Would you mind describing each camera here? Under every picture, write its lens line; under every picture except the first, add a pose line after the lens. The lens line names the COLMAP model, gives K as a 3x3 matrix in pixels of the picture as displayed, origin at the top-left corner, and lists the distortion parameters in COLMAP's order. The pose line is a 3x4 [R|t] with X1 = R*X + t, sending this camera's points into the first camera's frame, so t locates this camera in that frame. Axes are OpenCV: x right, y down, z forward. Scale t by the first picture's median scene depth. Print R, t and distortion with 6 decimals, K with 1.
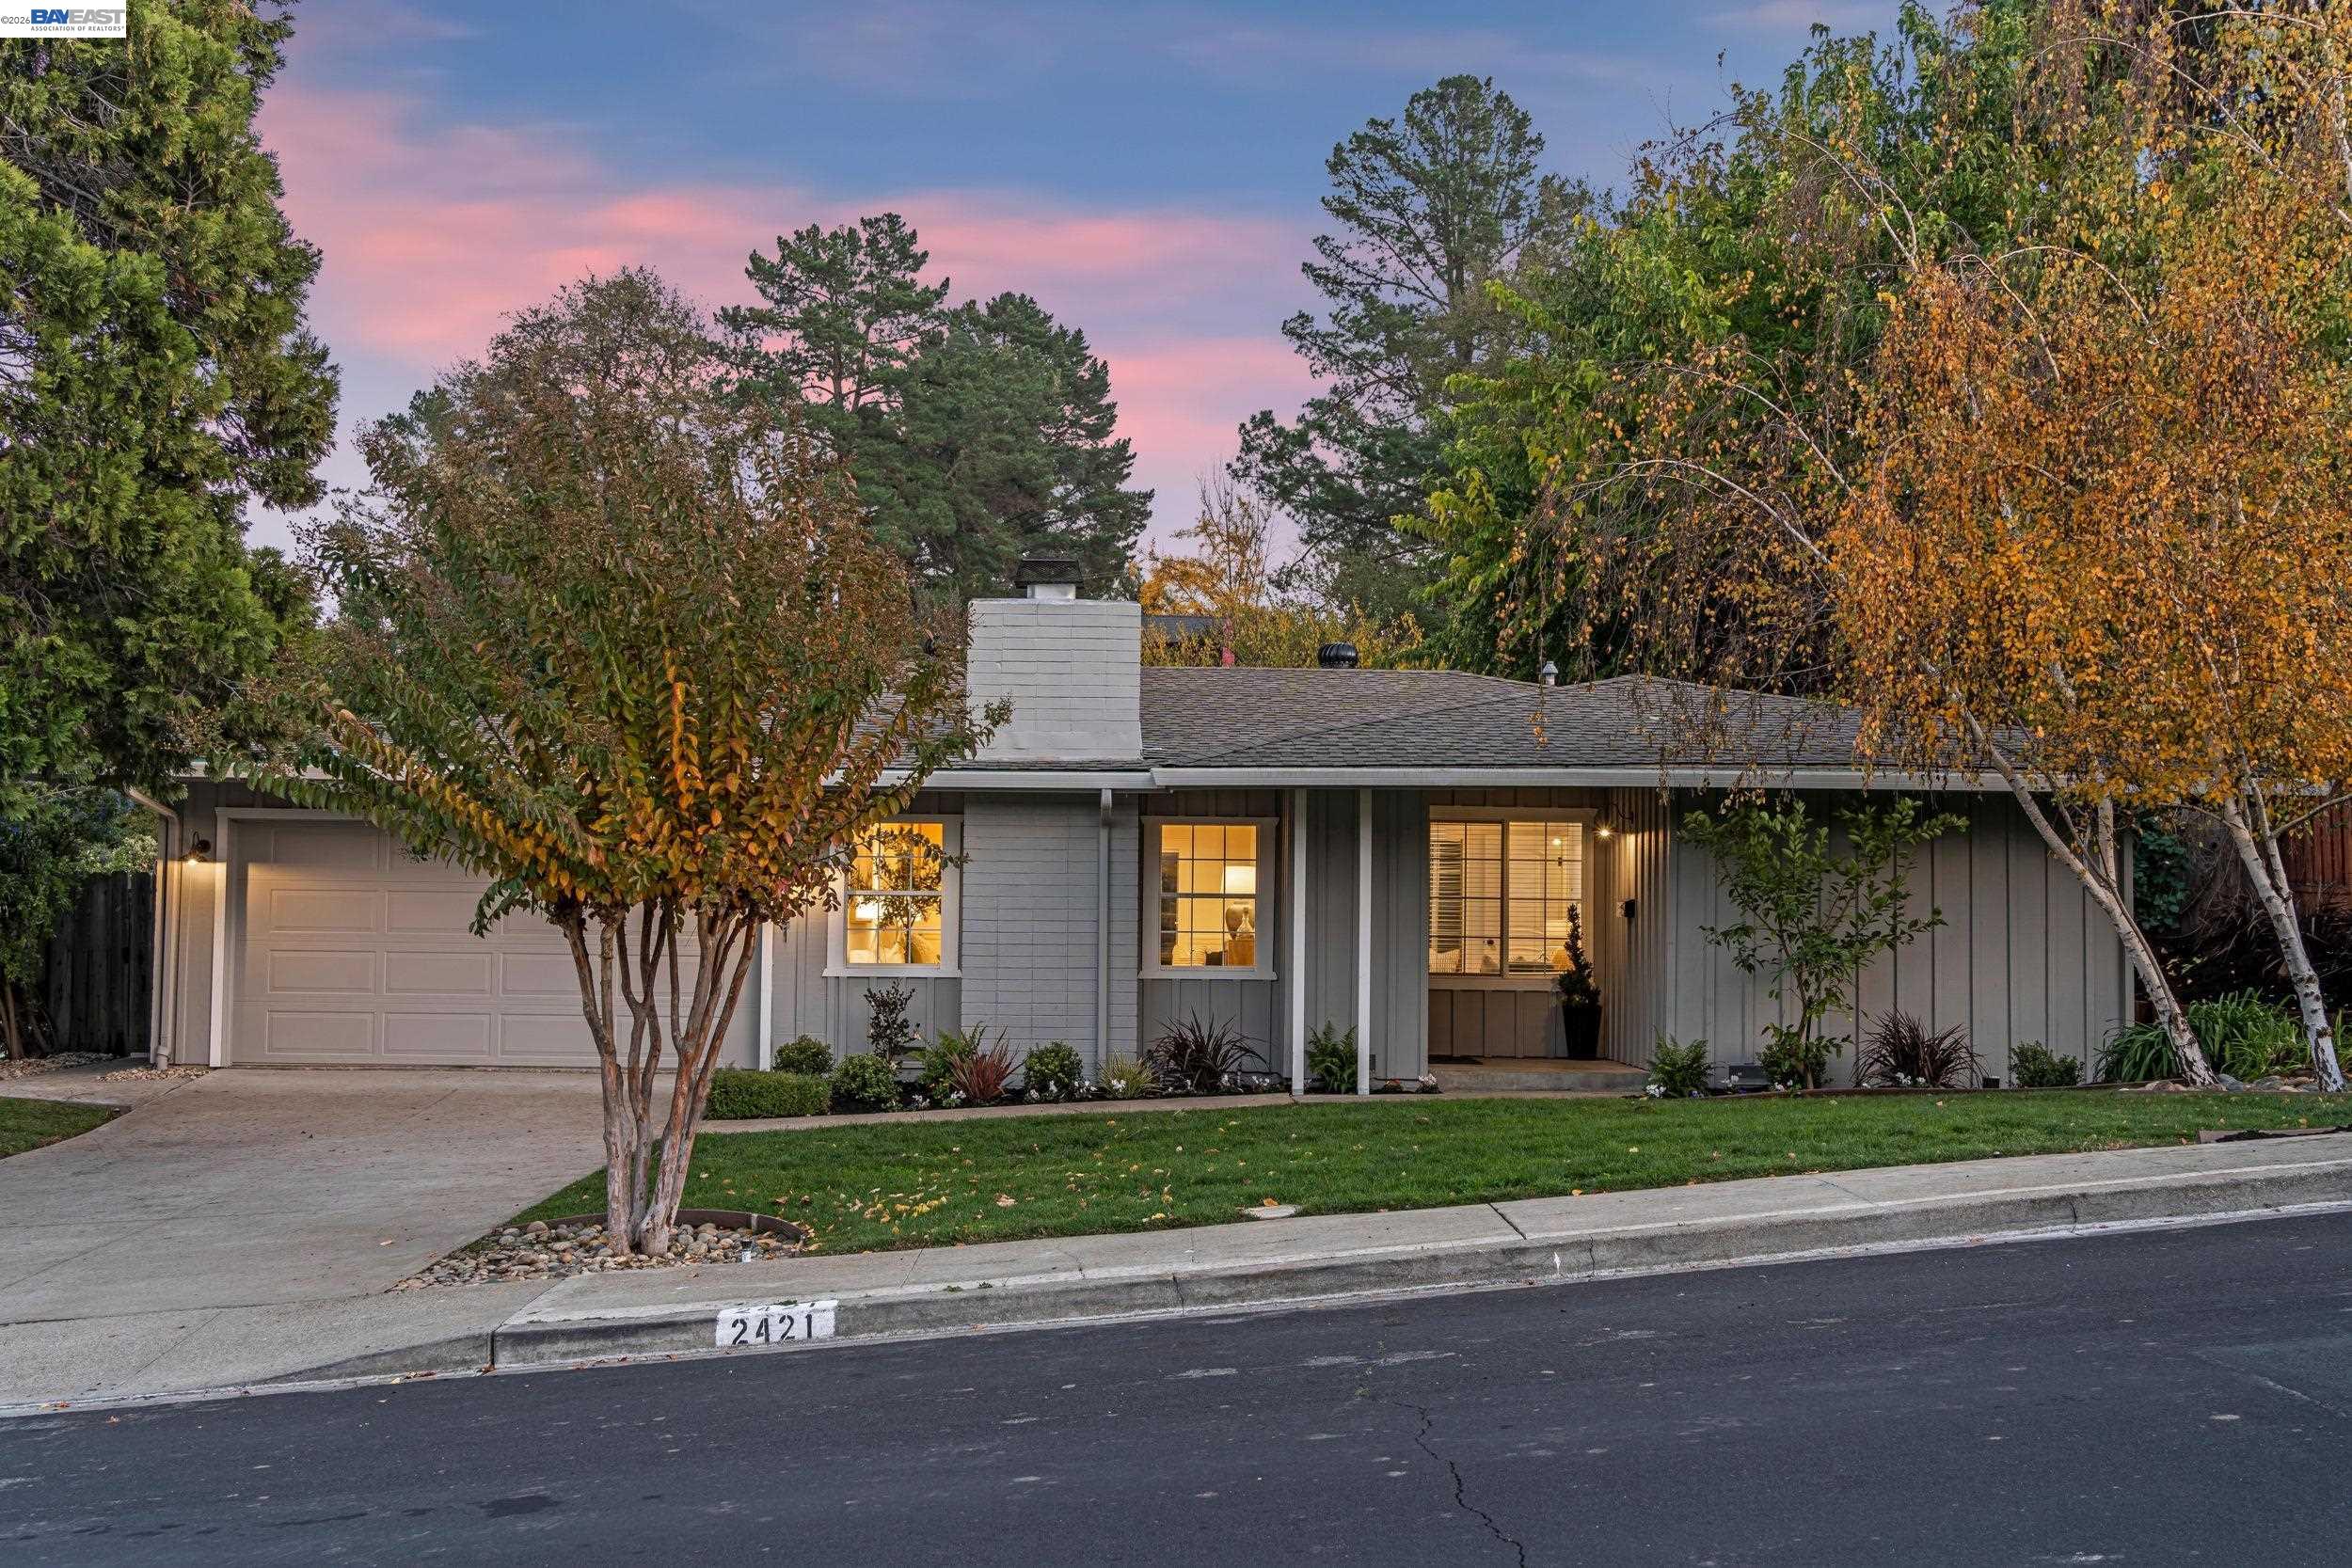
lens RADIAL K [[2480.0, 0, 1184.4], [0, 2480.0, 774.7], [0, 0, 1]] dist [-0.001570, 0.015708]
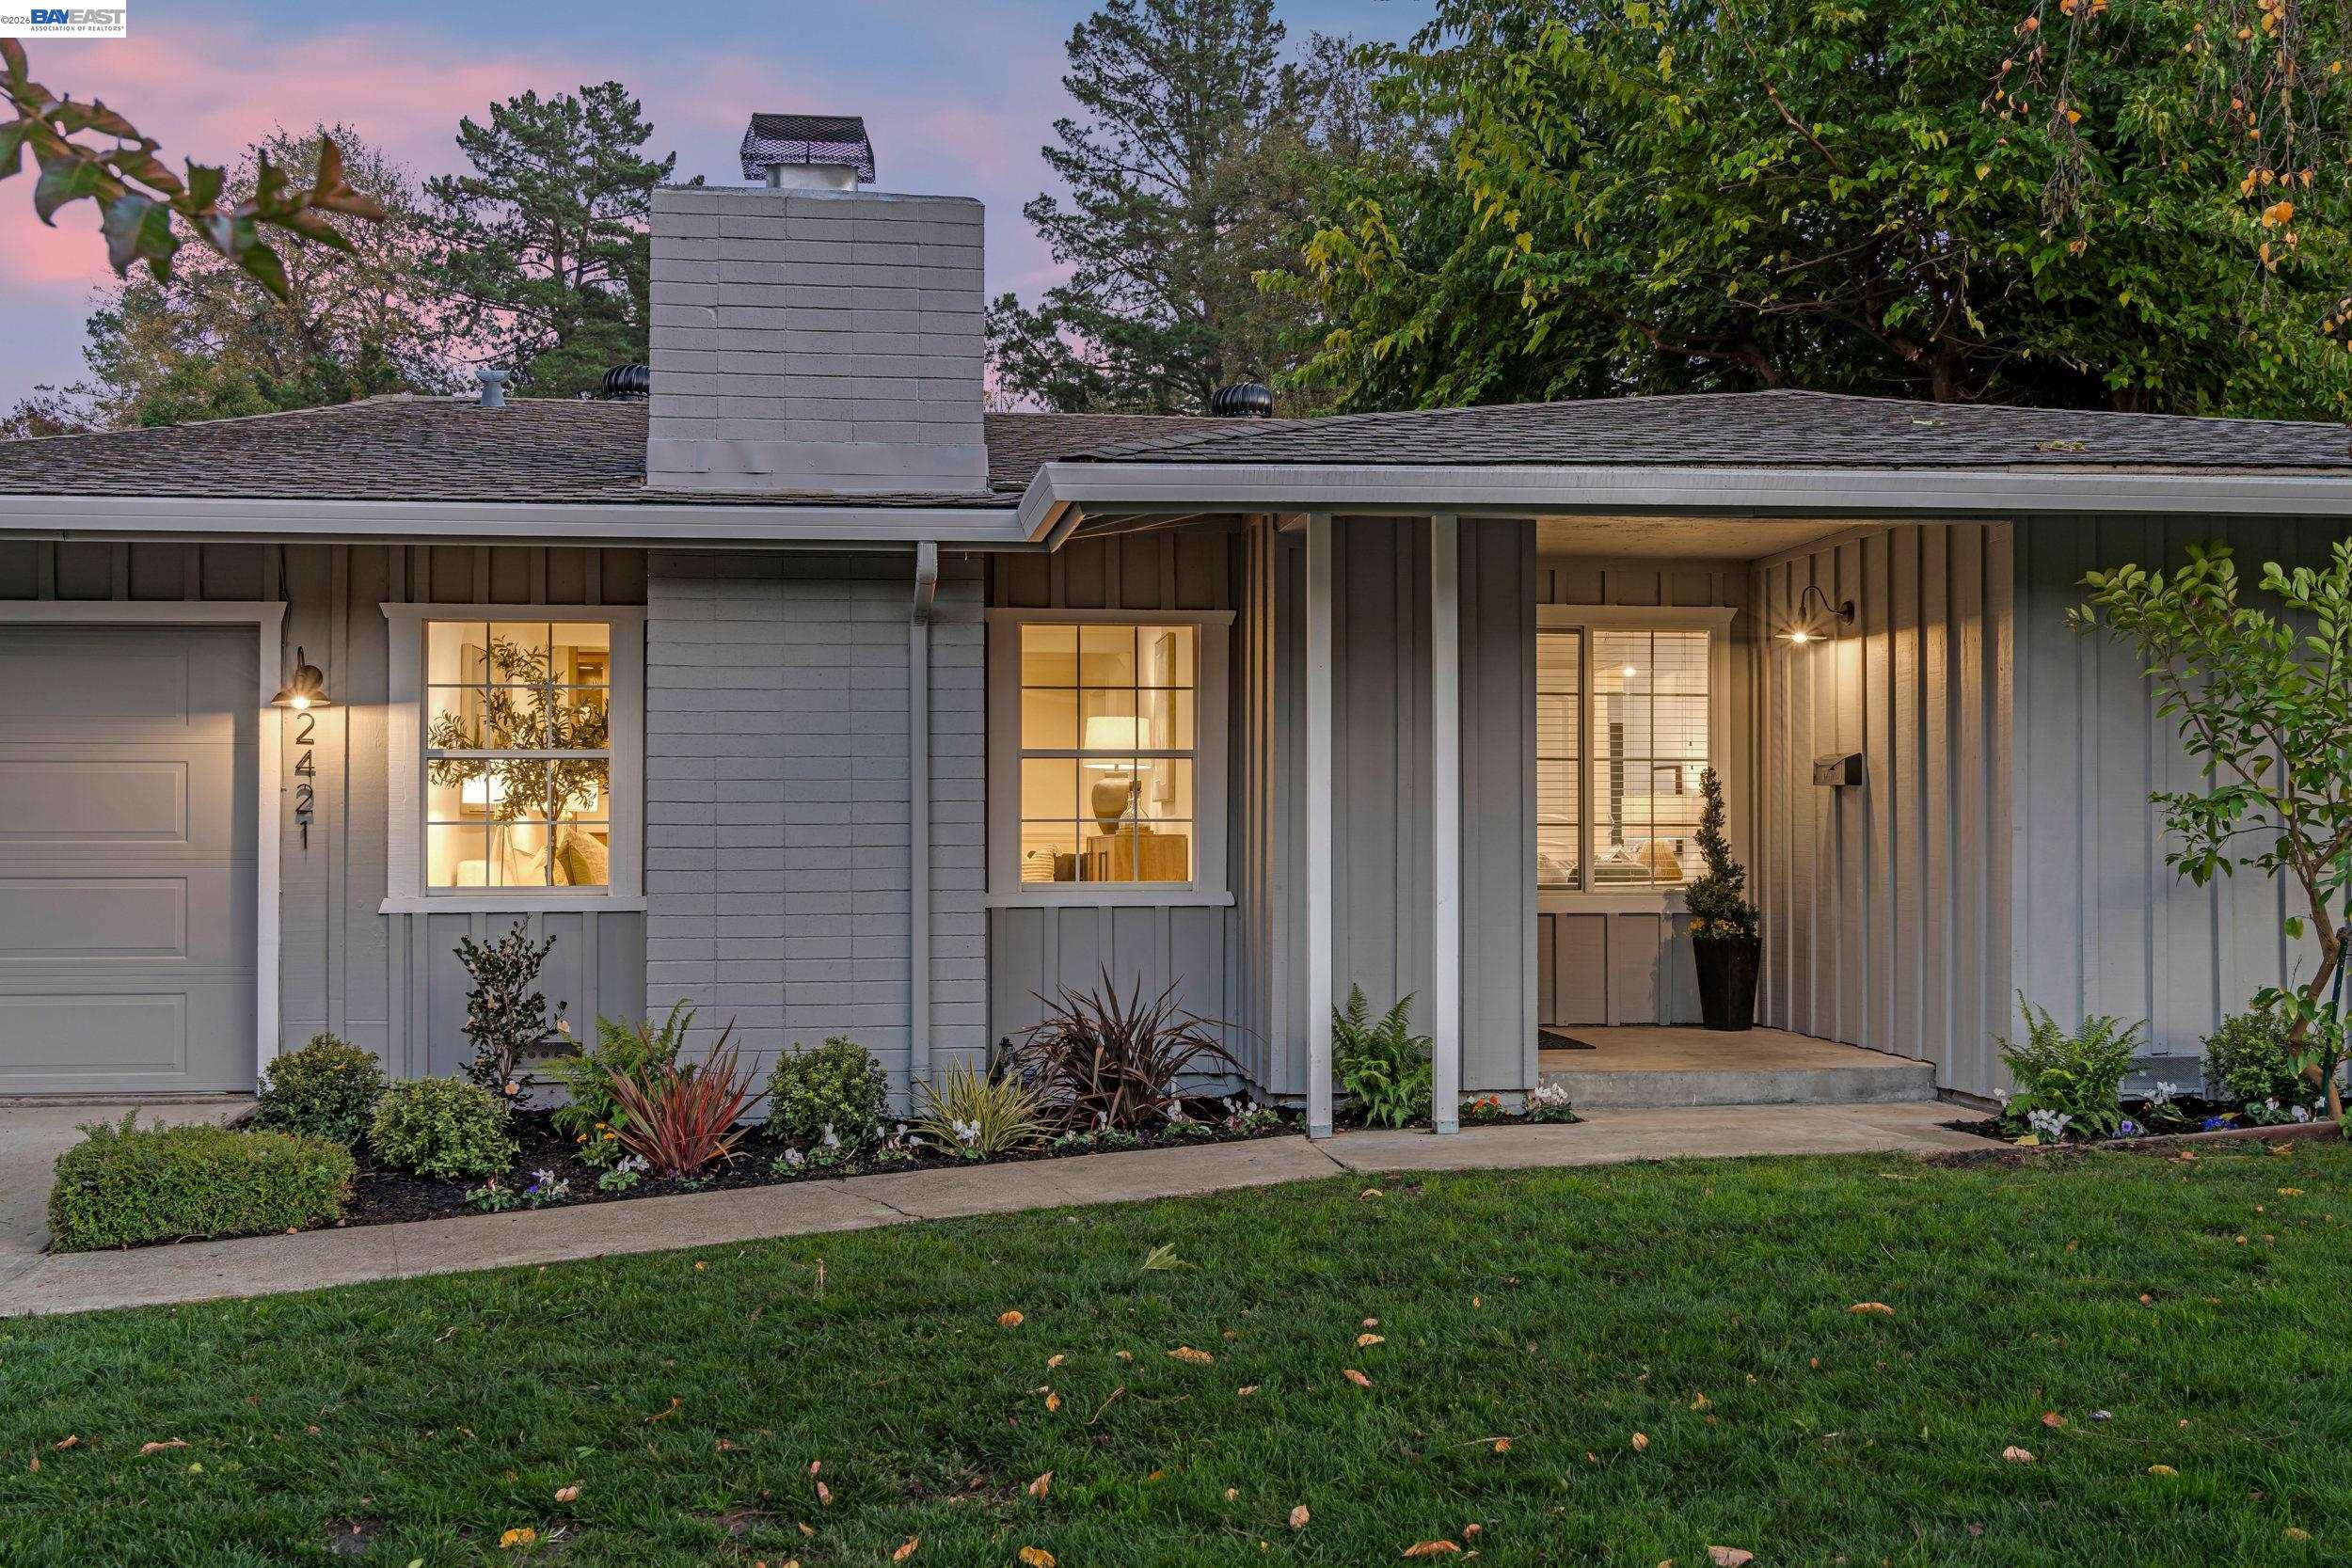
lens RADIAL K [[2231.9, 0, 1176.5], [0, 2231.9, 774.1], [0, 0, 1]] dist [-0.005589, -0.002069]
pose [[0.992858, -0.009876, 0.118892, -0.029578], [0.005262, 0.999223, 0.039058, 0.029707], [-0.119185, -0.038153, 0.992139, 0.444048]]
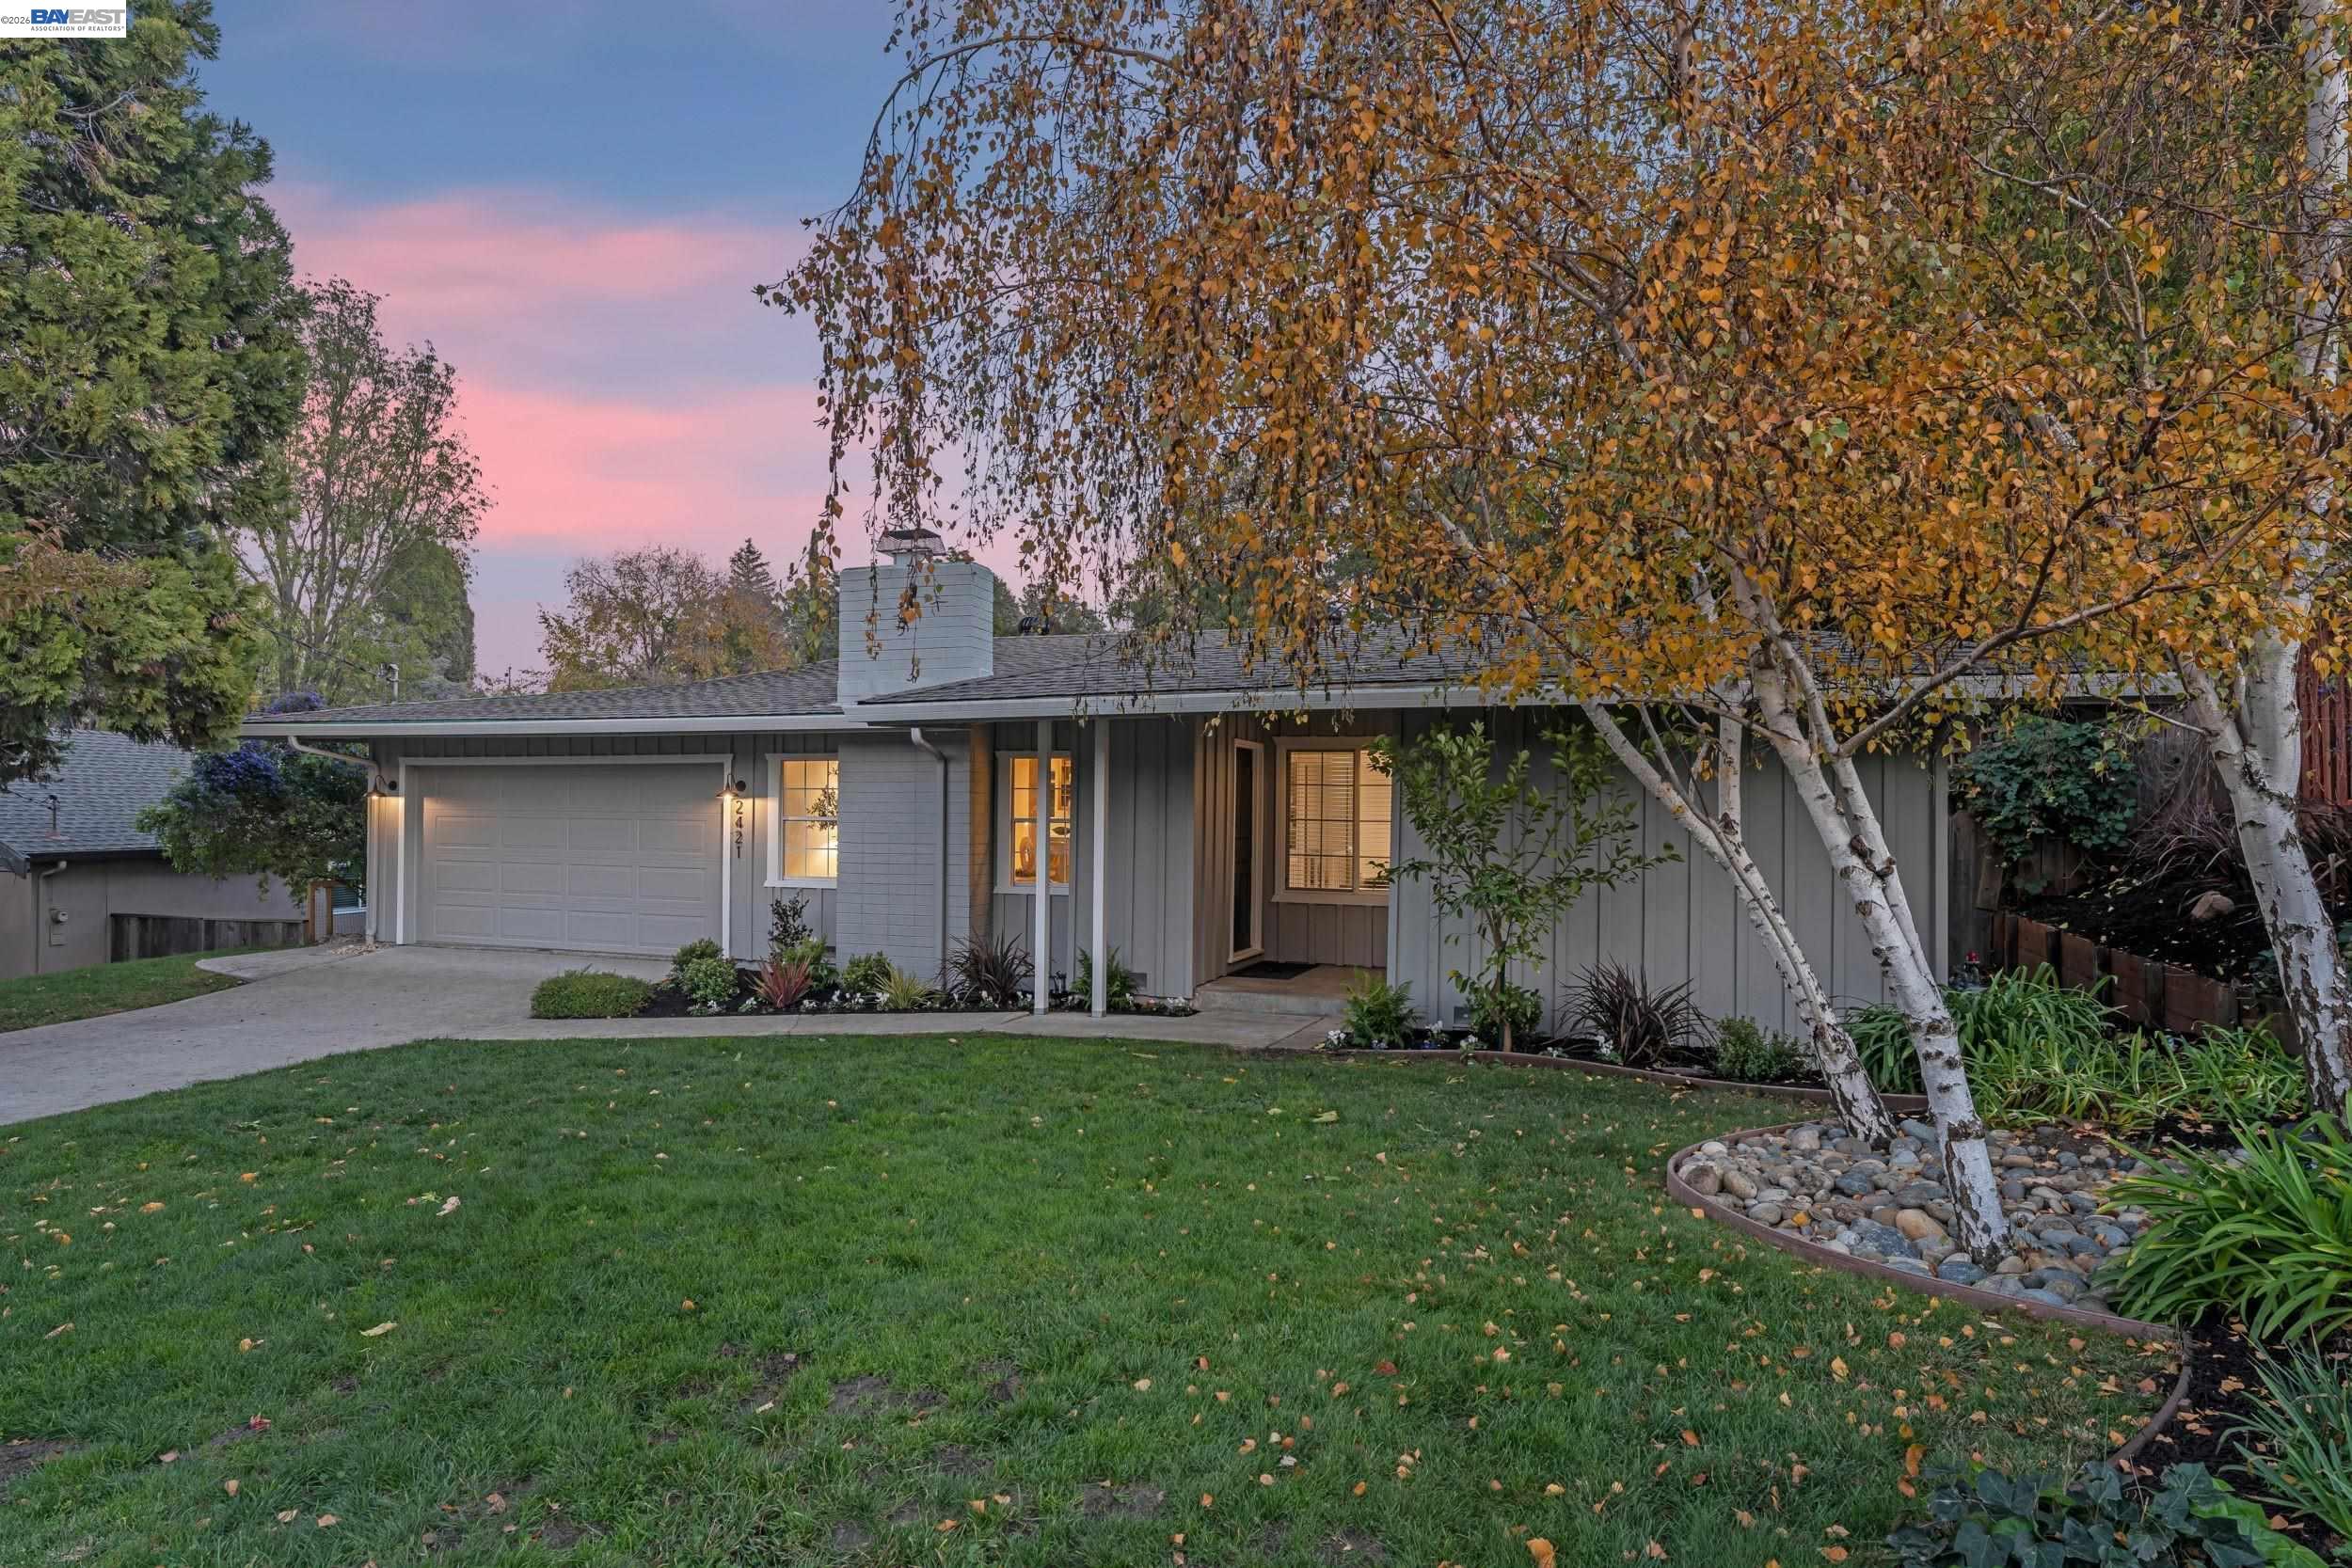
lens RADIAL K [[1297.3, 0, 1184.6], [0, 1297.3, 789.1], [0, 0, 1]] dist [0.000516, -0.000157]
pose [[0.939458, -0.008536, -0.342558, 0.234505], [0.023518, 0.998939, 0.039606, 0.010871], [0.341856, -0.045265, 0.938662, 0.407579]]
